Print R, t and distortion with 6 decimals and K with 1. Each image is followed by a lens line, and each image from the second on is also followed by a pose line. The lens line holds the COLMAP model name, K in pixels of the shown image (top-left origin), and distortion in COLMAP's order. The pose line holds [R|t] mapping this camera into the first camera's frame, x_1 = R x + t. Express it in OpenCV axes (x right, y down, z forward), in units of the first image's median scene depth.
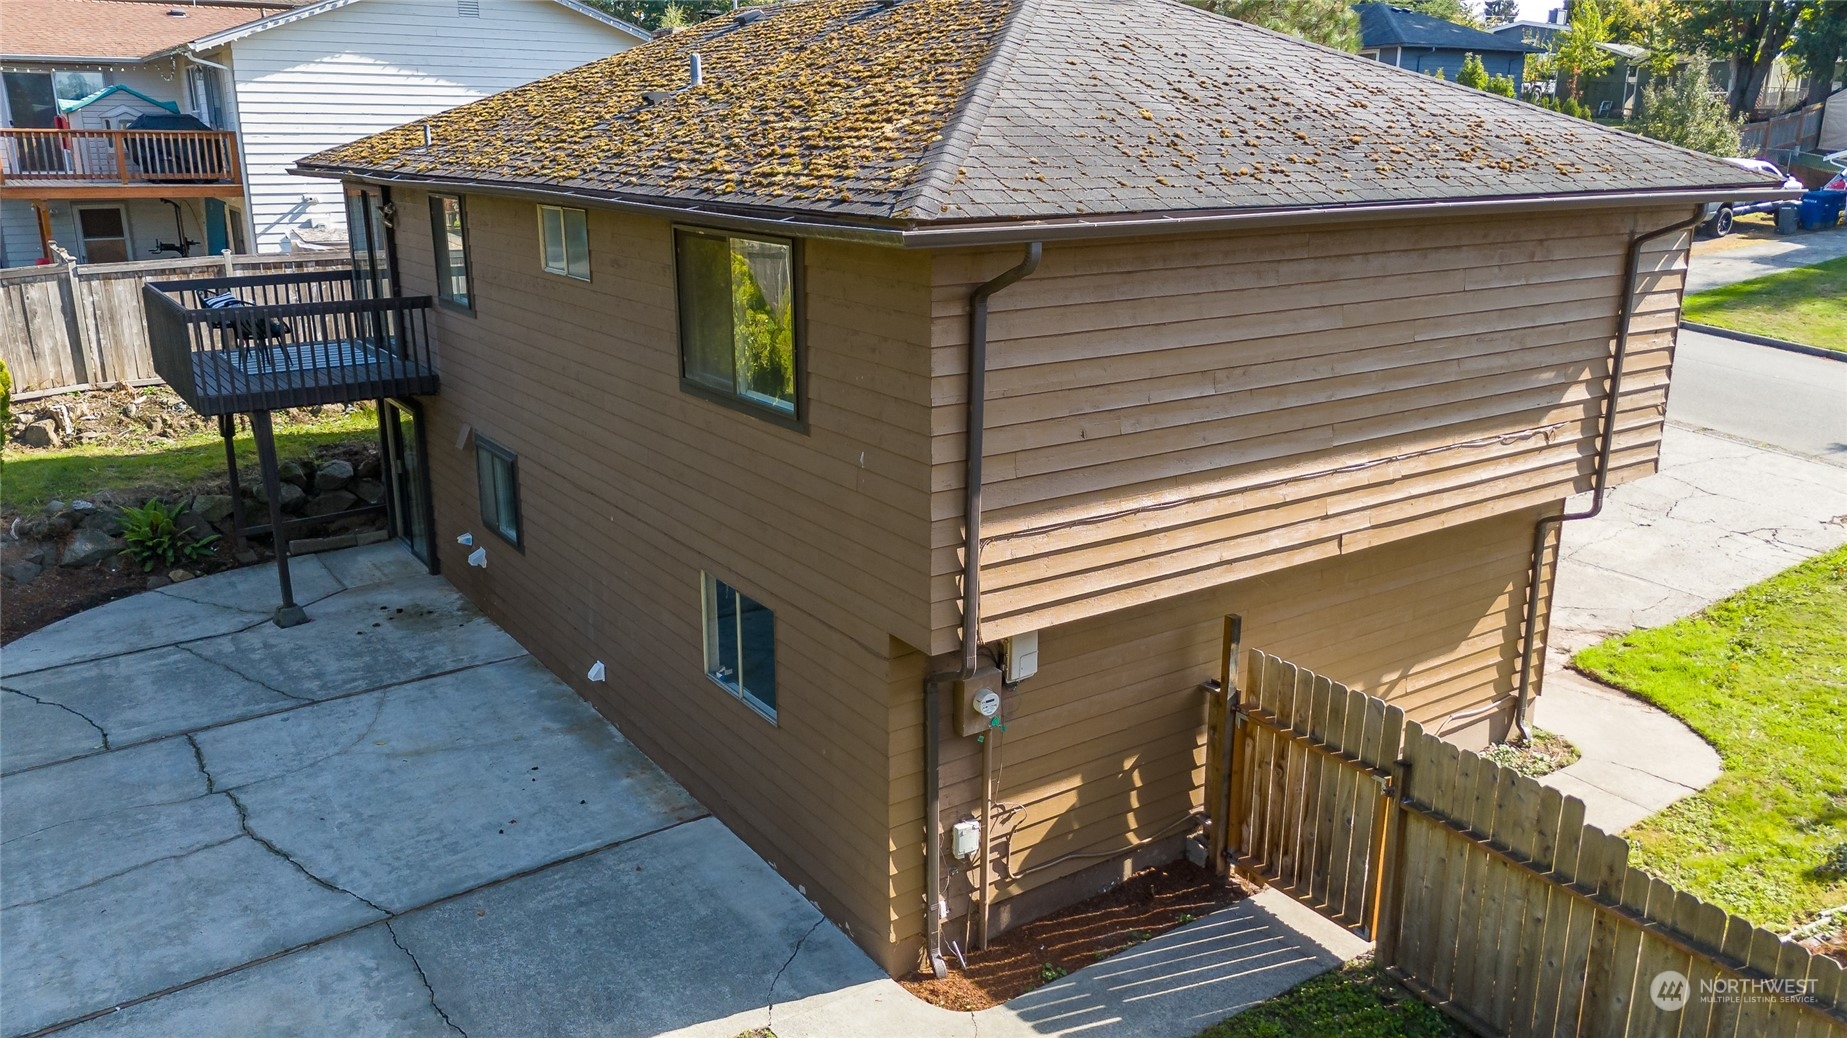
lens RADIAL K [[1359.4, 0, 923.0], [0, 1359.4, 522.2], [0, 0, 1]] dist [0.077113, -0.076038]
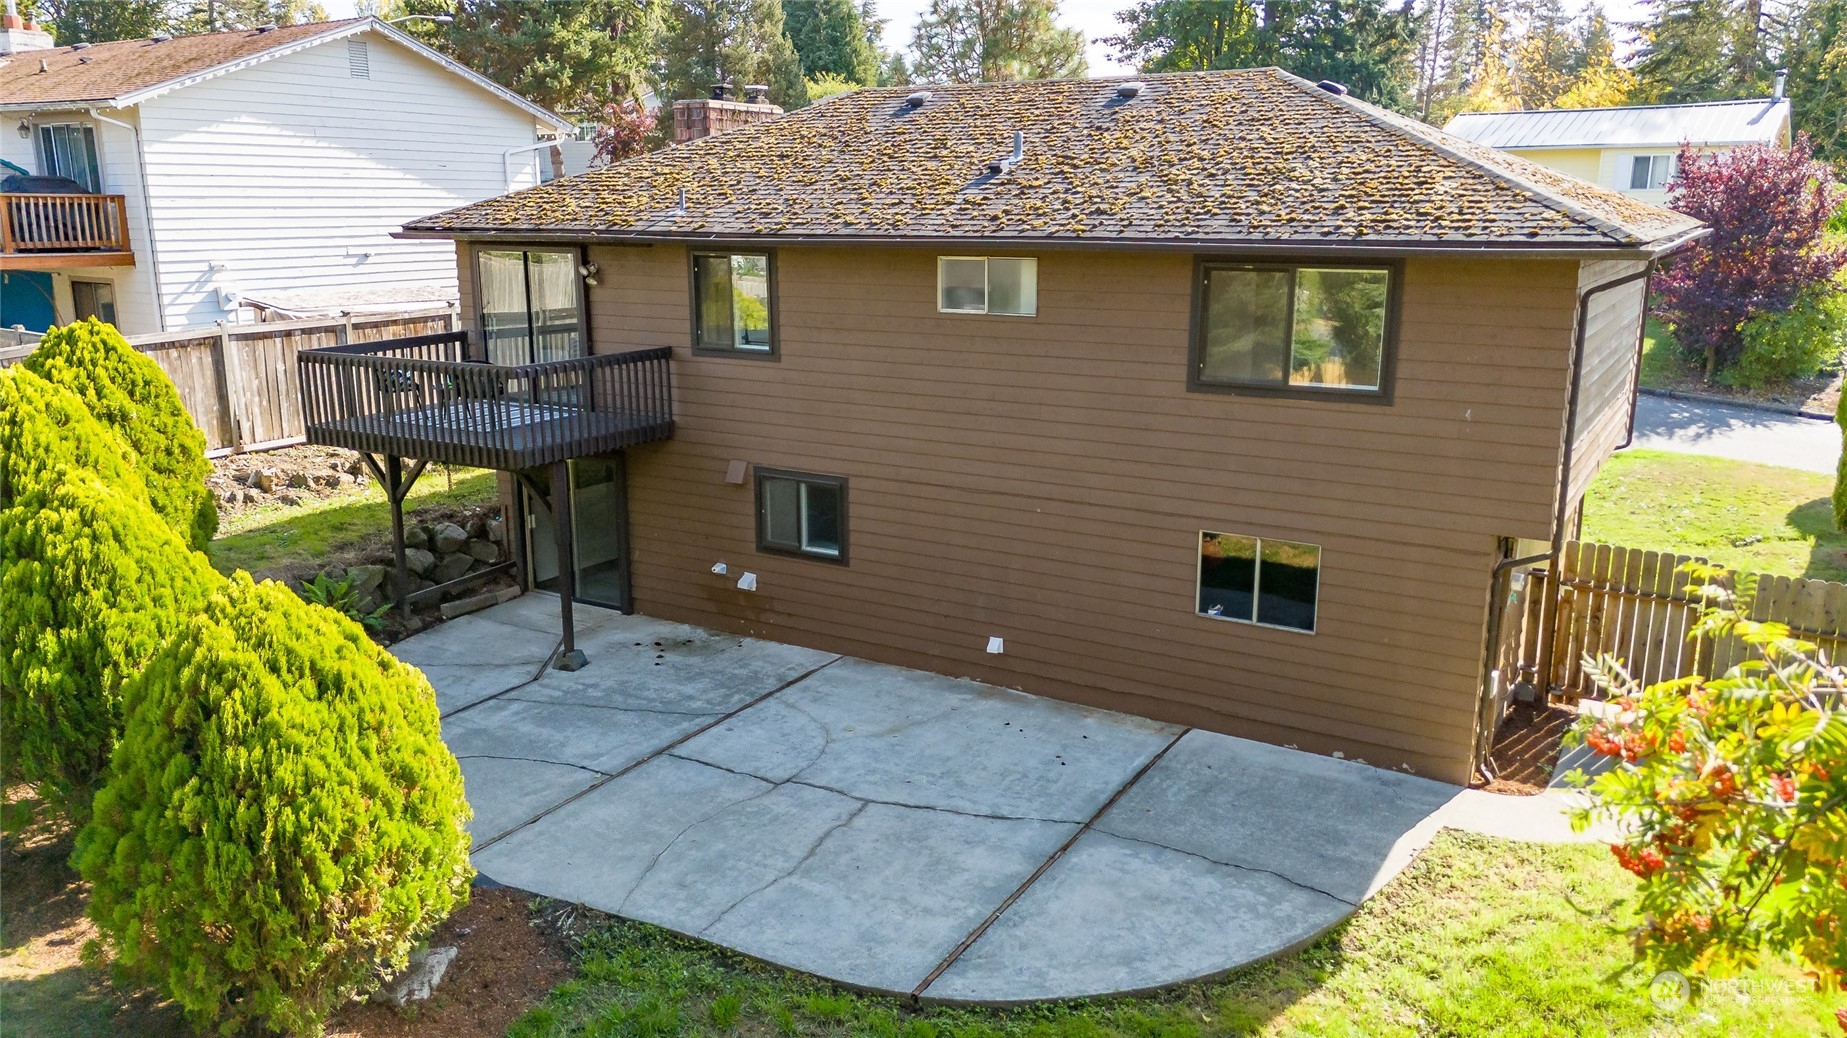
lens RADIAL K [[1354.2, 0, 928.6], [0, 1354.2, 521.9], [0, 0, 1]] dist [0.078033, -0.068928]
pose [[0.912206, -0.095583, 0.398427, -0.685531], [0.113259, 0.993344, -0.021004, 0.019134], [-0.393767, 0.064285, 0.916959, -0.053964]]
